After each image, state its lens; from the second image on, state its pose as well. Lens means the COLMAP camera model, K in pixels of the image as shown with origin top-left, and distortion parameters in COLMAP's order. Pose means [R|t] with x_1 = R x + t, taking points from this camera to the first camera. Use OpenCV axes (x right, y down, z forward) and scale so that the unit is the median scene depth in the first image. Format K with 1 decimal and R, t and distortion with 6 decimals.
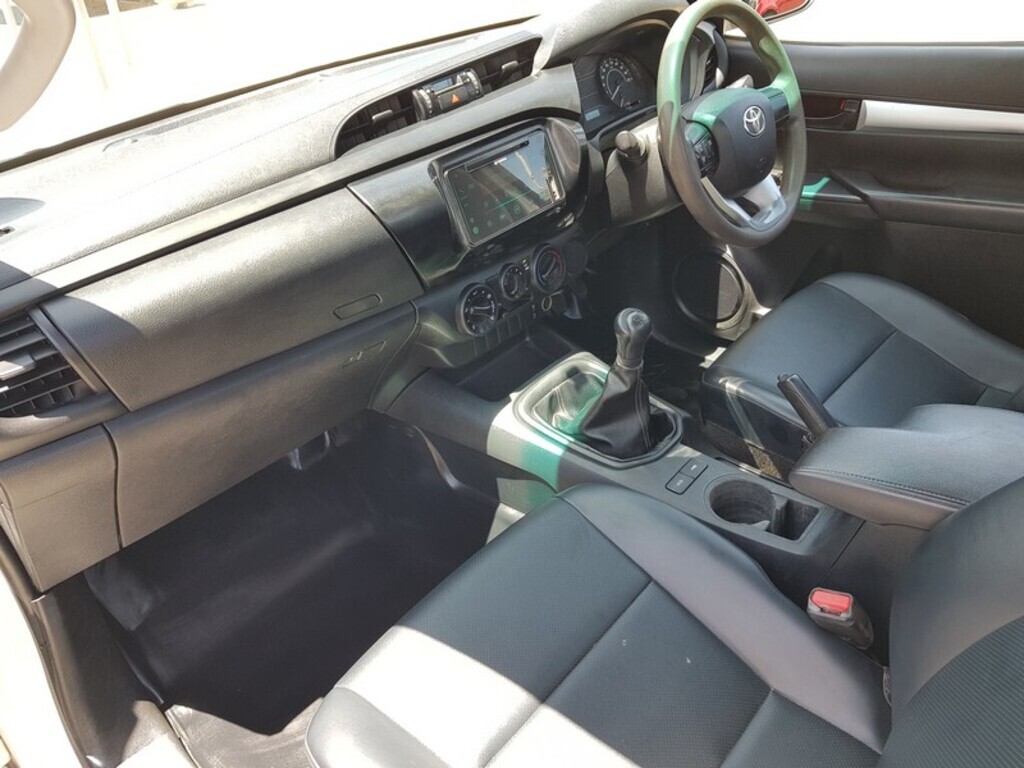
lens RADIAL K [[817.7, 0, 512.1], [0, 817.7, 384.2], [0, 0, 1]] dist [0.224899, -0.609013]
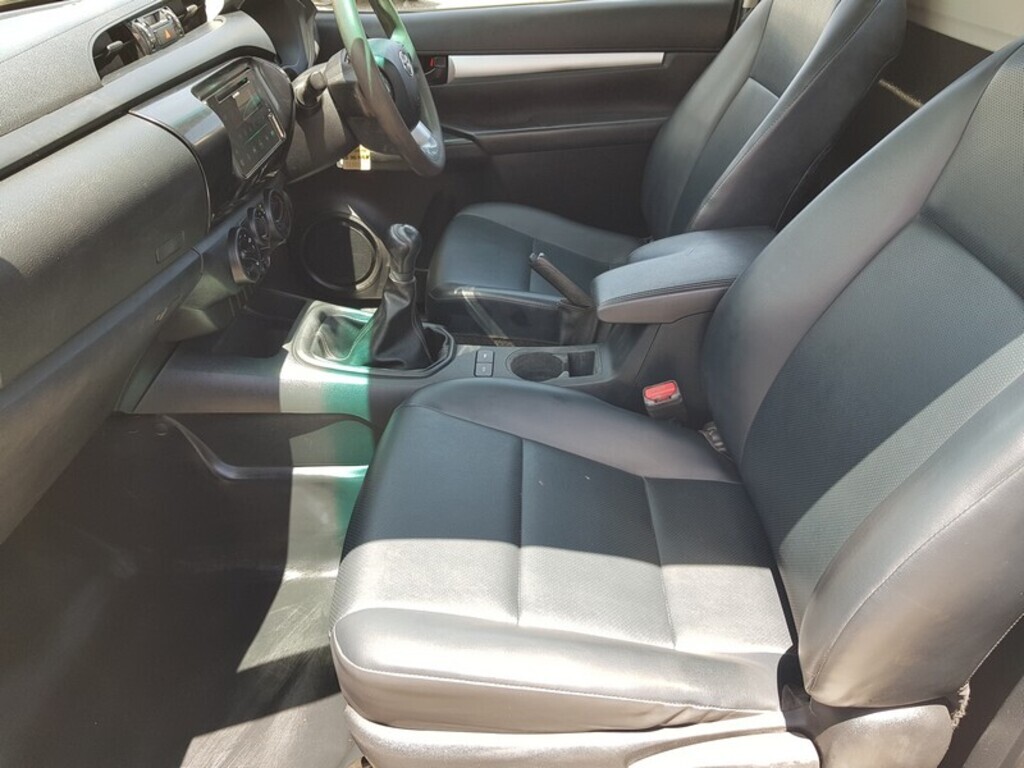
lens RADIAL K [[871.5, 0, 494.0], [0, 871.5, 387.5], [0, 0, 1]] dist [0.119074, -0.227888]
pose [[0.755130, -0.245916, 0.607704, -0.458096], [0.297443, 0.954594, 0.016689, 0.116483], [-0.584214, 0.168155, 0.793988, 0.065688]]
